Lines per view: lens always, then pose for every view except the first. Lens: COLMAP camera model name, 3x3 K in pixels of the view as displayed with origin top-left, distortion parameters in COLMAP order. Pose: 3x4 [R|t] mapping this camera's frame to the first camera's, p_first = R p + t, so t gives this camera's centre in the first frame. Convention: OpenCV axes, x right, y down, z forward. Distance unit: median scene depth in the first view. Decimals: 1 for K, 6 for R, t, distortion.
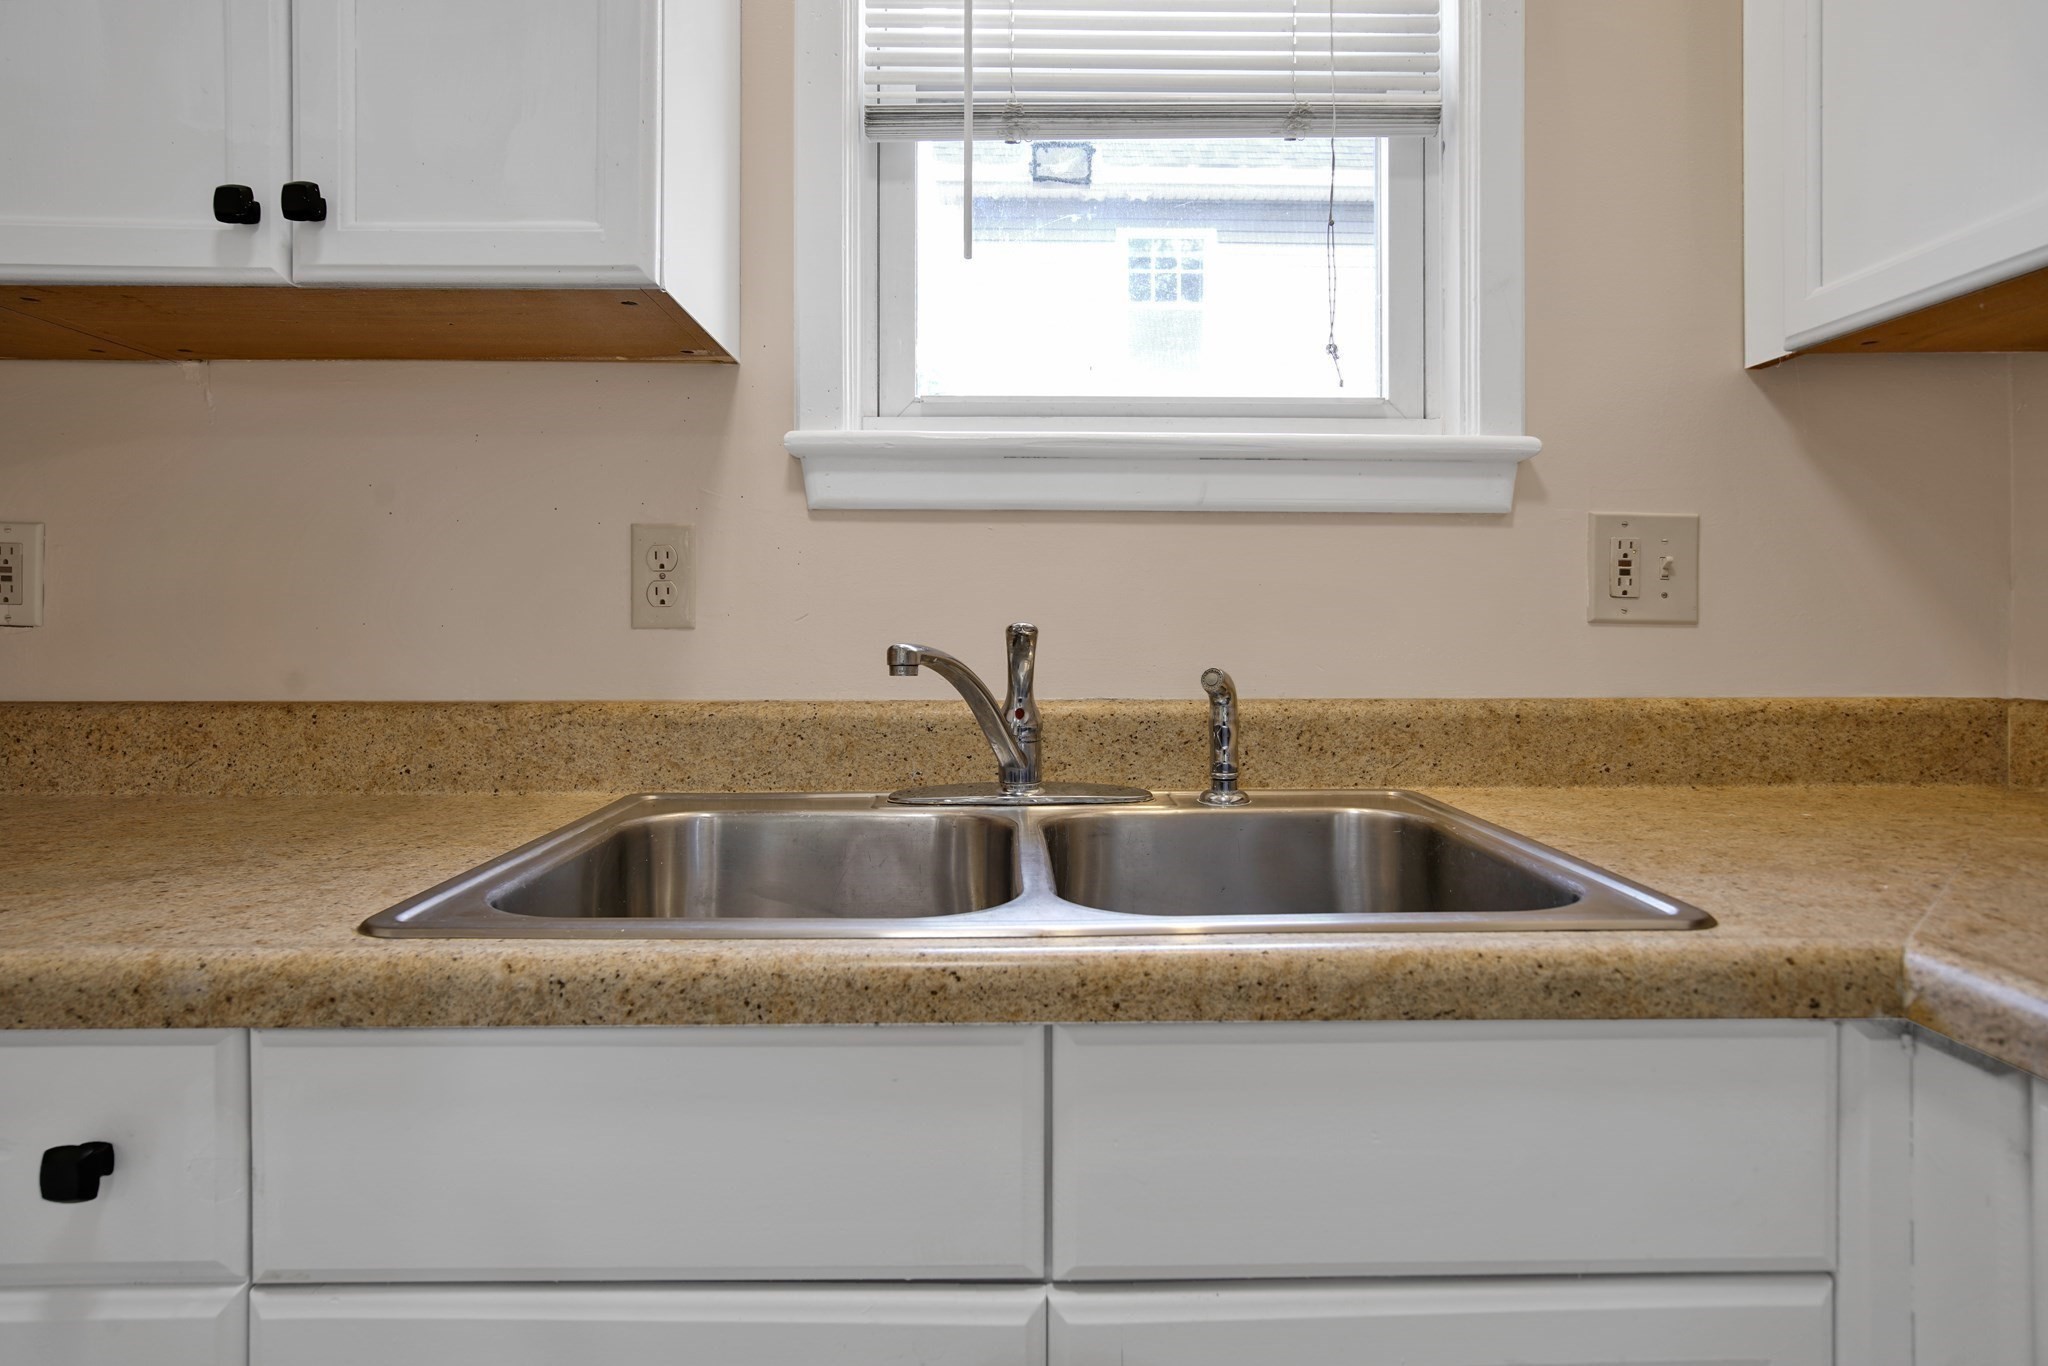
lens RADIAL K [[1082.3, 0, 1019.9], [0, 1082.3, 629.0], [0, 0, 1]] dist [-0.003650, -0.000048]
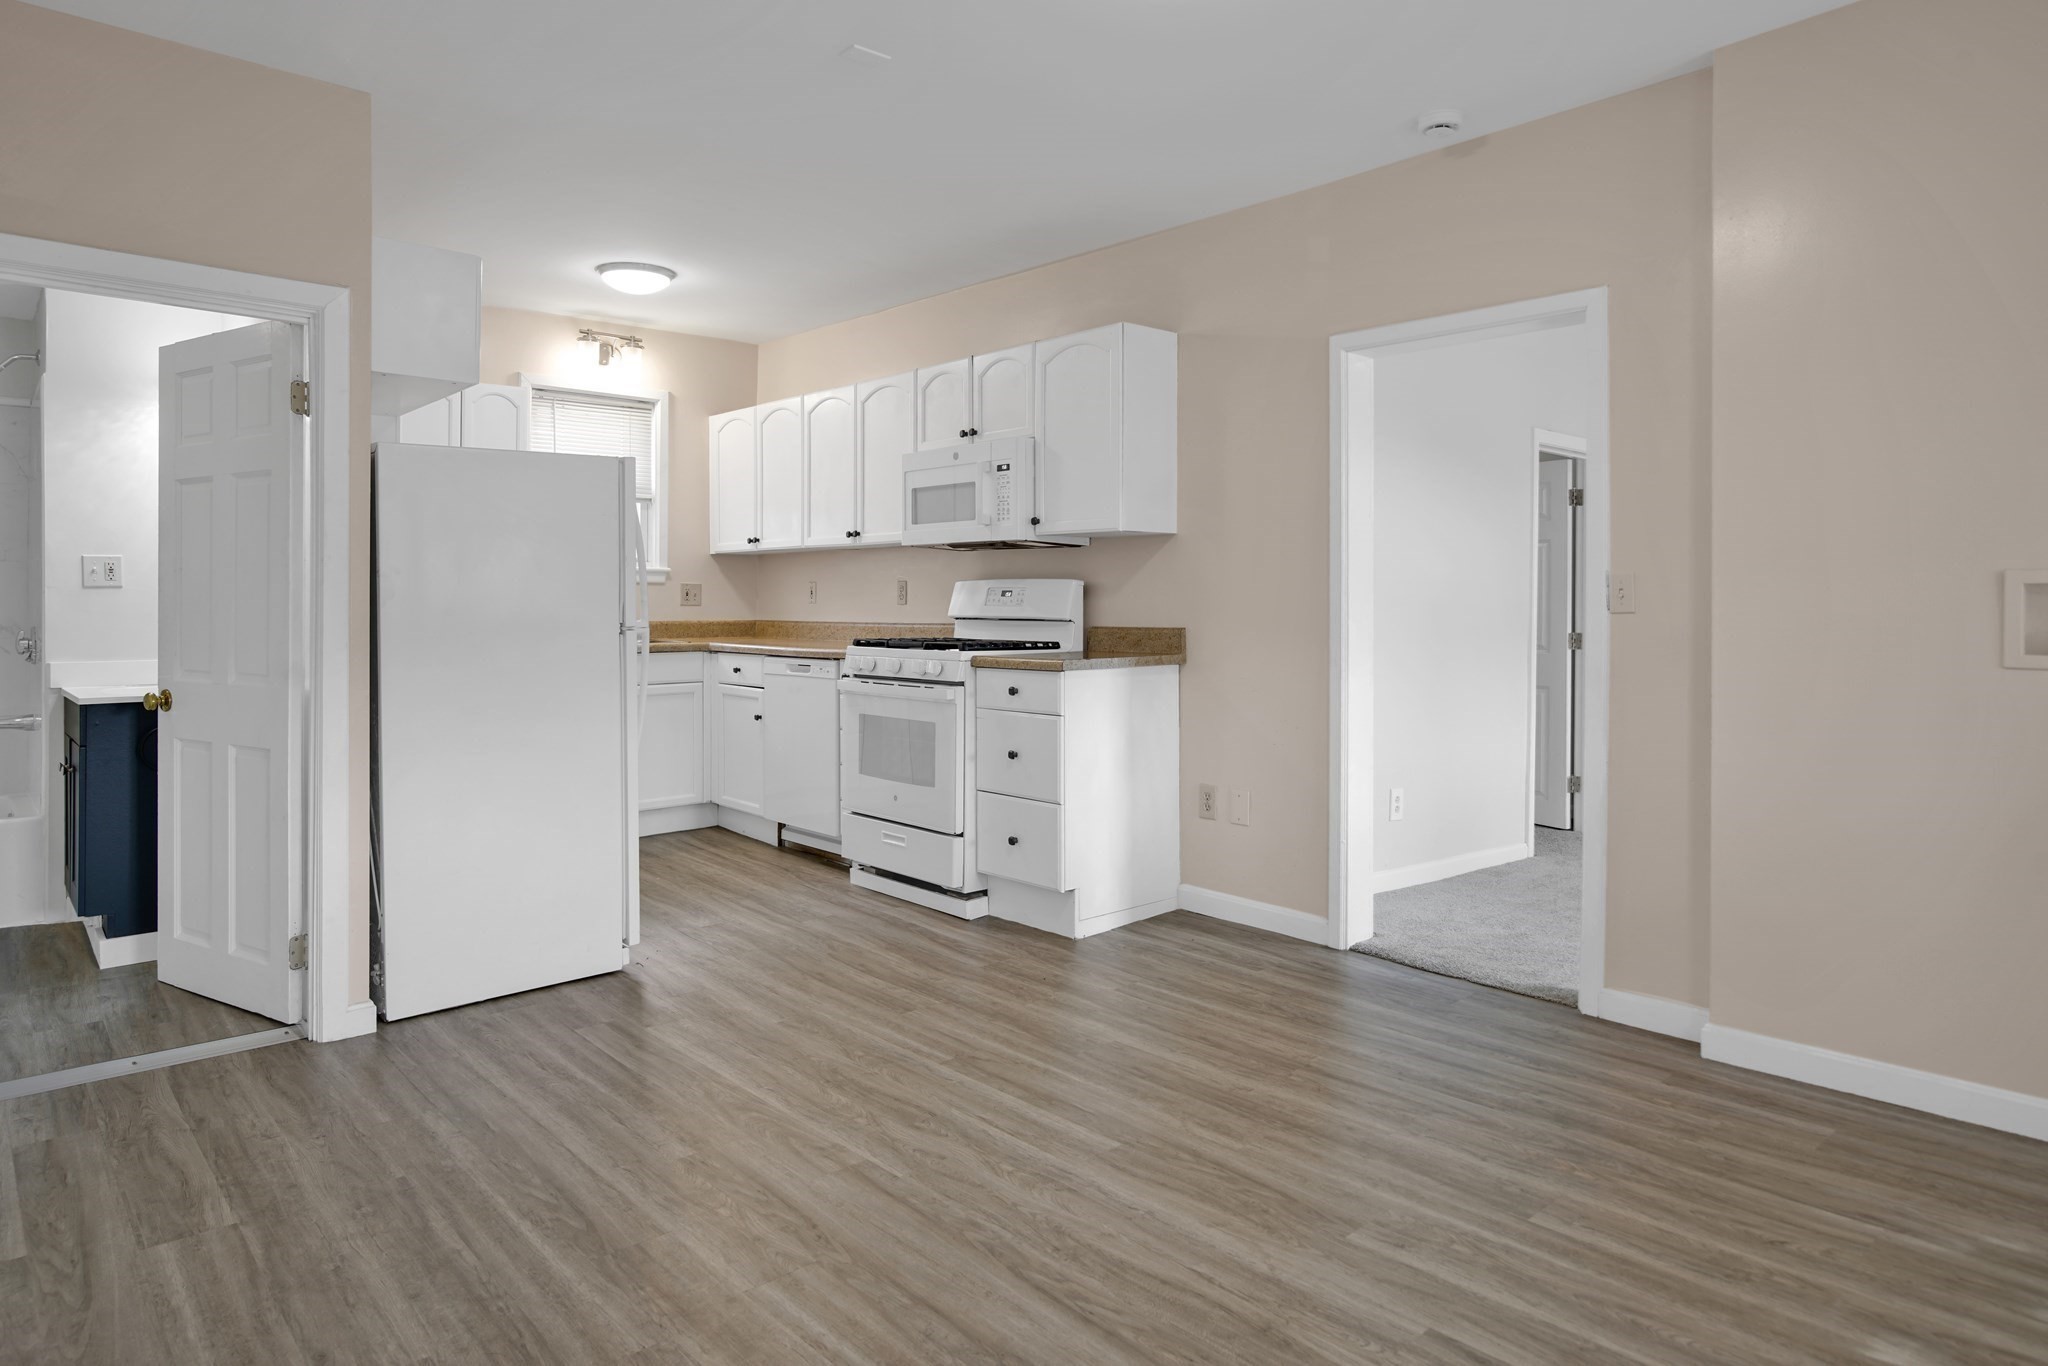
lens RADIAL K [[1277.0, 0, 1054.9], [0, 1277.0, 600.5], [0, 0, 1]] dist [-0.027665, 0.025829]
pose [[0.741996, 0.002211, 0.670401, -2.150821], [-0.000251, 0.999995, -0.003021, -0.011547], [-0.670405, 0.002074, 0.741993, -4.561889]]
